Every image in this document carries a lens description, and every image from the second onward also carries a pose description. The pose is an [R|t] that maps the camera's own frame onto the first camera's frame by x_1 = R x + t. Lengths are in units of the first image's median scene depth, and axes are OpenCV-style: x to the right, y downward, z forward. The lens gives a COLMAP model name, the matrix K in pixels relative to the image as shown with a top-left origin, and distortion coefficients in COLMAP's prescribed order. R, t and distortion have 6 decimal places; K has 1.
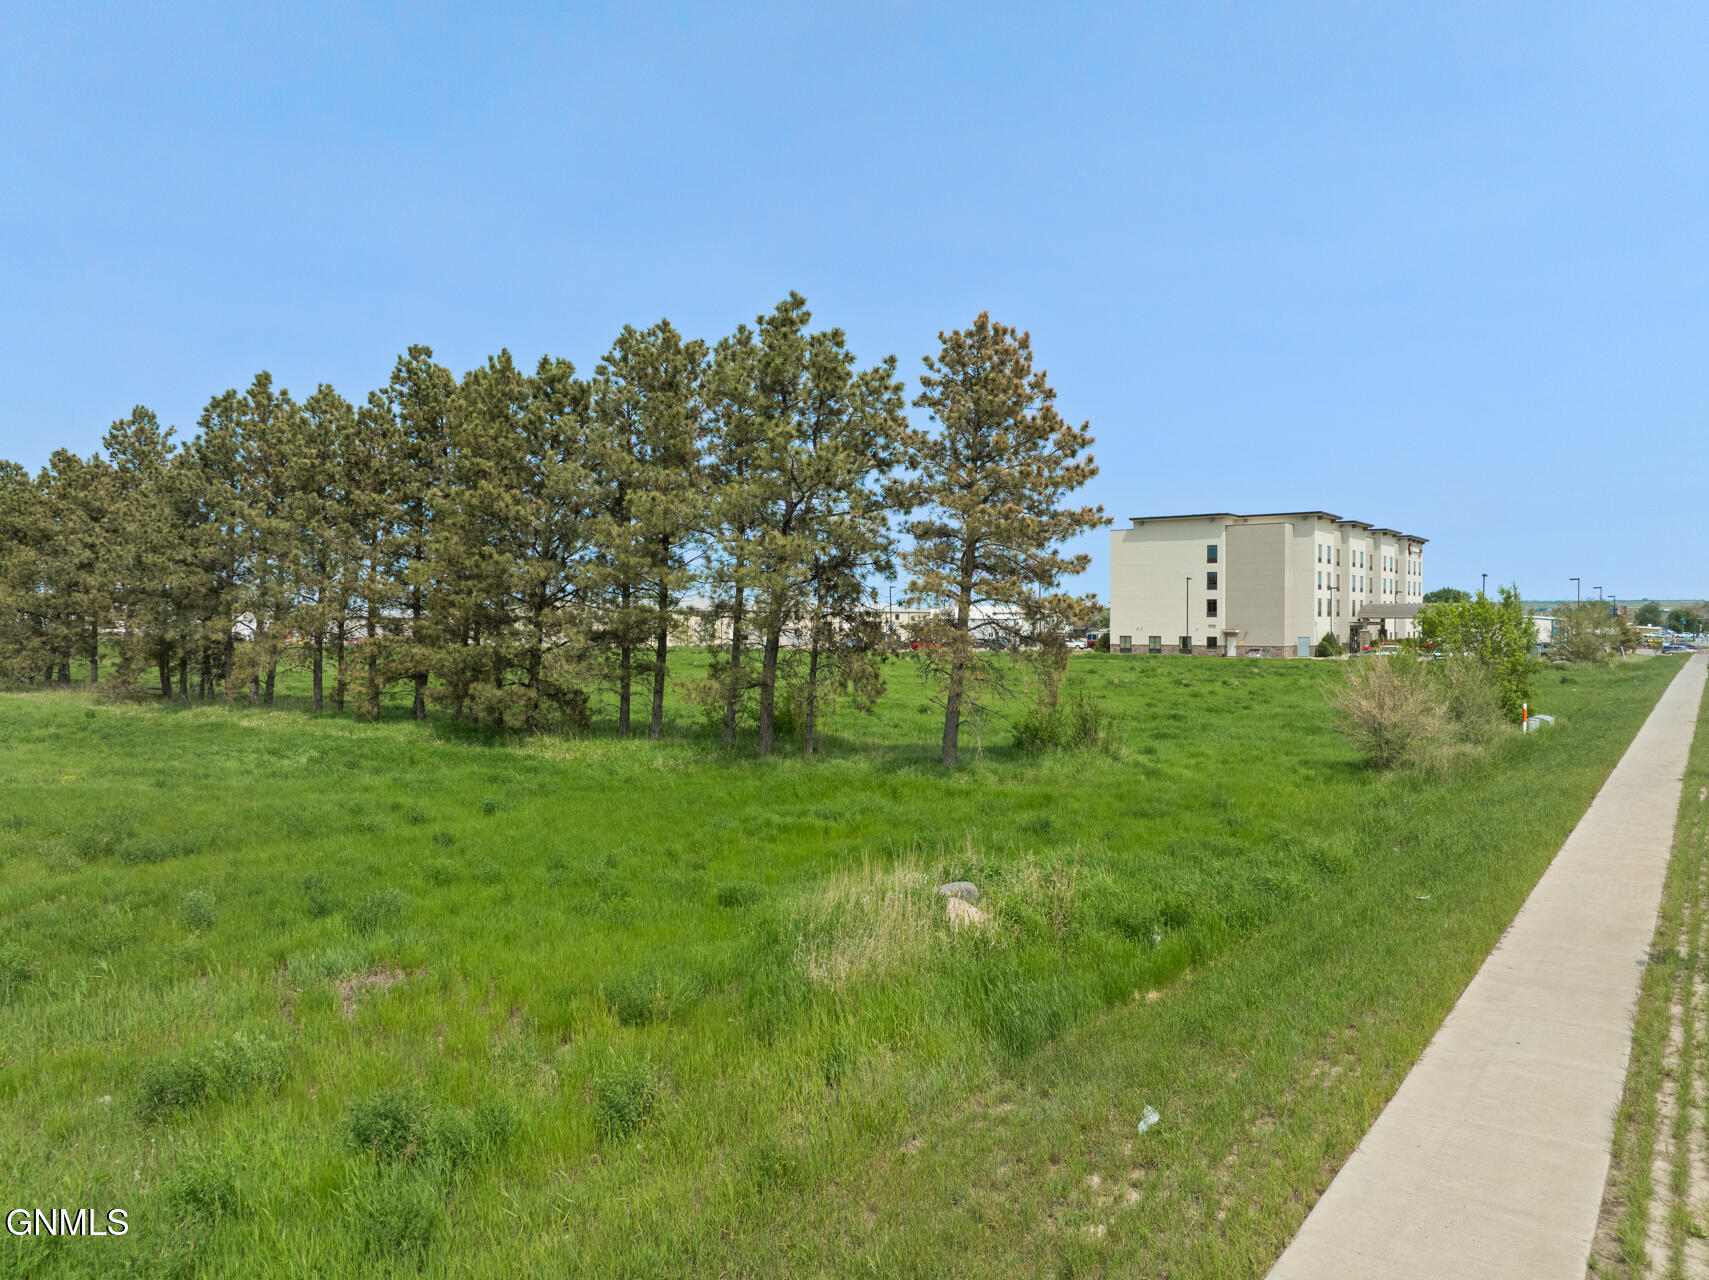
lens RADIAL K [[1214.2, 0, 870.5], [0, 1214.2, 643.0], [0, 0, 1]] dist [-0.021004, -0.008940]
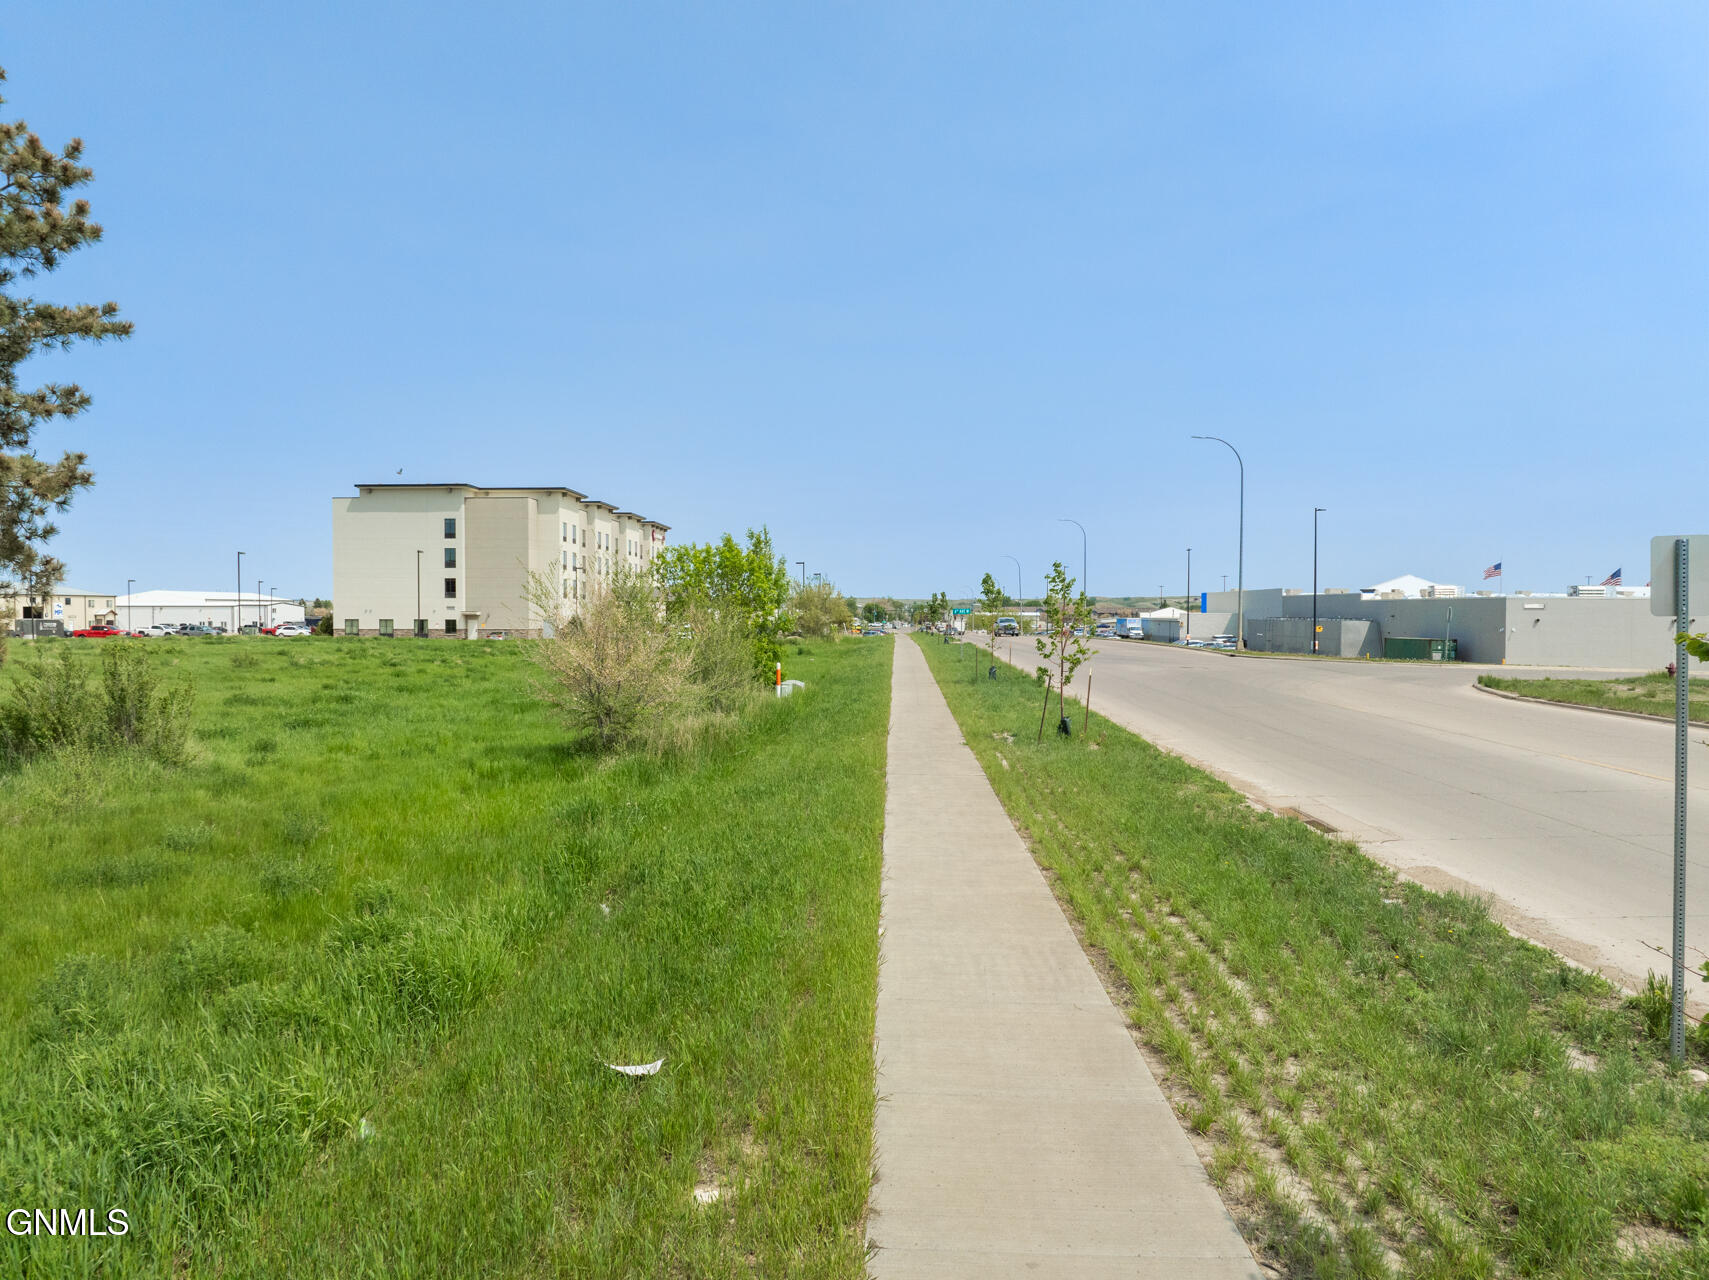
lens RADIAL K [[1214.2, 0, 857.4], [0, 1214.2, 644.9], [0, 0, 1]] dist [-0.021004, -0.008940]
pose [[0.834242, -0.011190, 0.551285, 0.141084], [0.007610, 0.999932, 0.008780, 0.032518], [-0.551346, -0.003129, 0.834271, 0.298438]]
